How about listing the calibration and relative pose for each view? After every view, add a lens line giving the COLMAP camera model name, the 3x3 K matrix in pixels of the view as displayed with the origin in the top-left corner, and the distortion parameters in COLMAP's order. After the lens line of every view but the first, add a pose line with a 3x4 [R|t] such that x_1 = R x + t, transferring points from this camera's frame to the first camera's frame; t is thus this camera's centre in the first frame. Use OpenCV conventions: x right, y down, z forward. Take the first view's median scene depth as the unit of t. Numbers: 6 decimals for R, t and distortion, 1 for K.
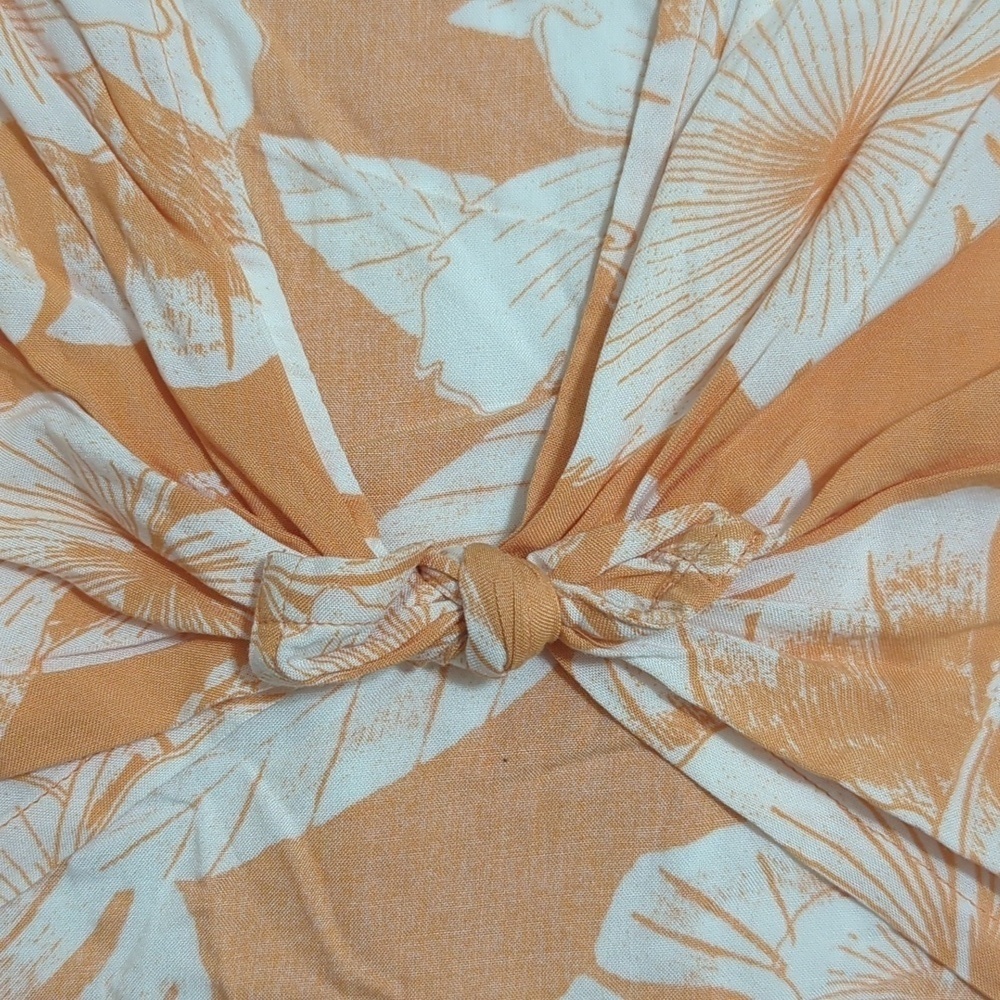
lens RADIAL K [[1641.0, 0, 500.0], [0, 1641.0, 500.0], [0, 0, 1]] dist [0.215093, -1.016646]
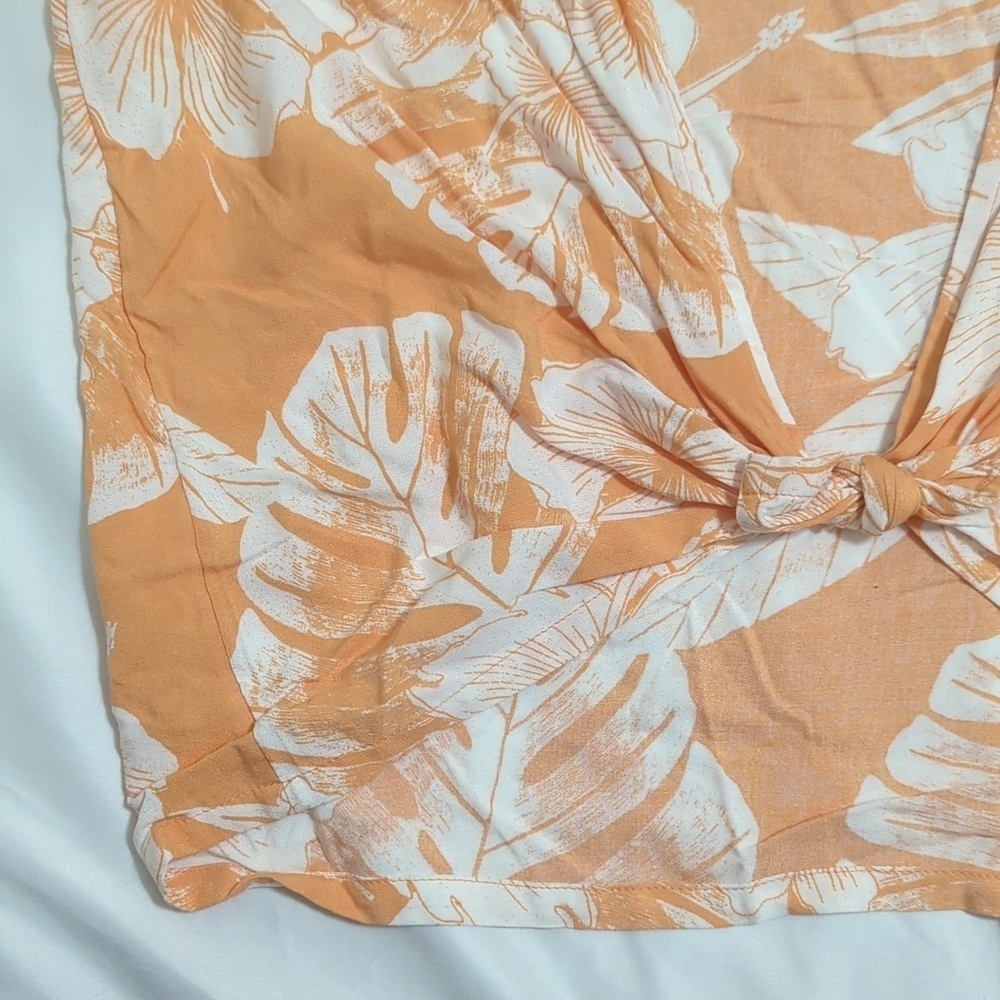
lens RADIAL K [[1641.0, 0, 500.0], [0, 1641.0, 500.0], [0, 0, 1]] dist [0.215093, -1.016646]
pose [[0.998885, 0.042376, -0.020798, -0.348441], [-0.042805, 0.998871, -0.020626, 0.121529], [0.019900, 0.021494, 0.999571, -0.688925]]
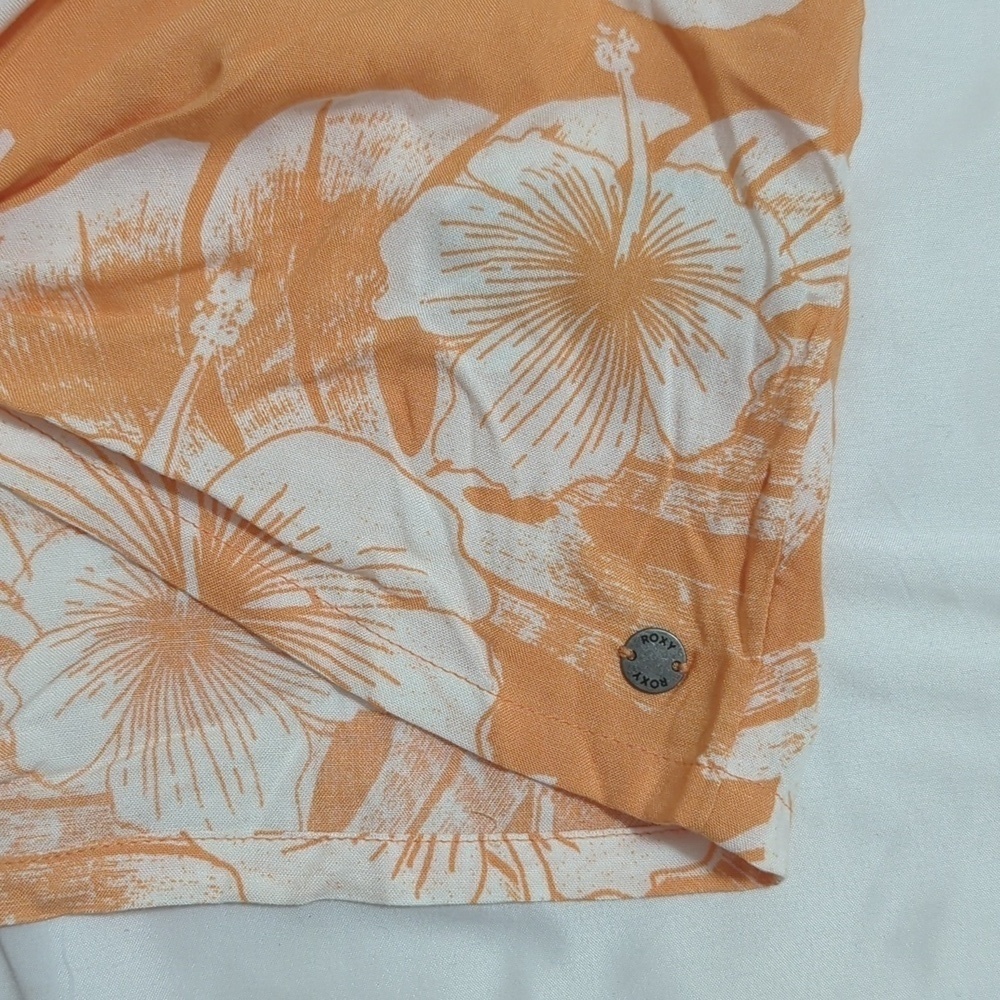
lens RADIAL K [[1641.0, 0, 500.0], [0, 1641.0, 500.0], [0, 0, 1]] dist [0.215093, -1.016646]
pose [[0.993860, -0.088087, 0.066954, 0.408009], [0.087951, 0.996112, 0.004974, 0.236499], [-0.067132, 0.000945, 0.997744, -0.082875]]
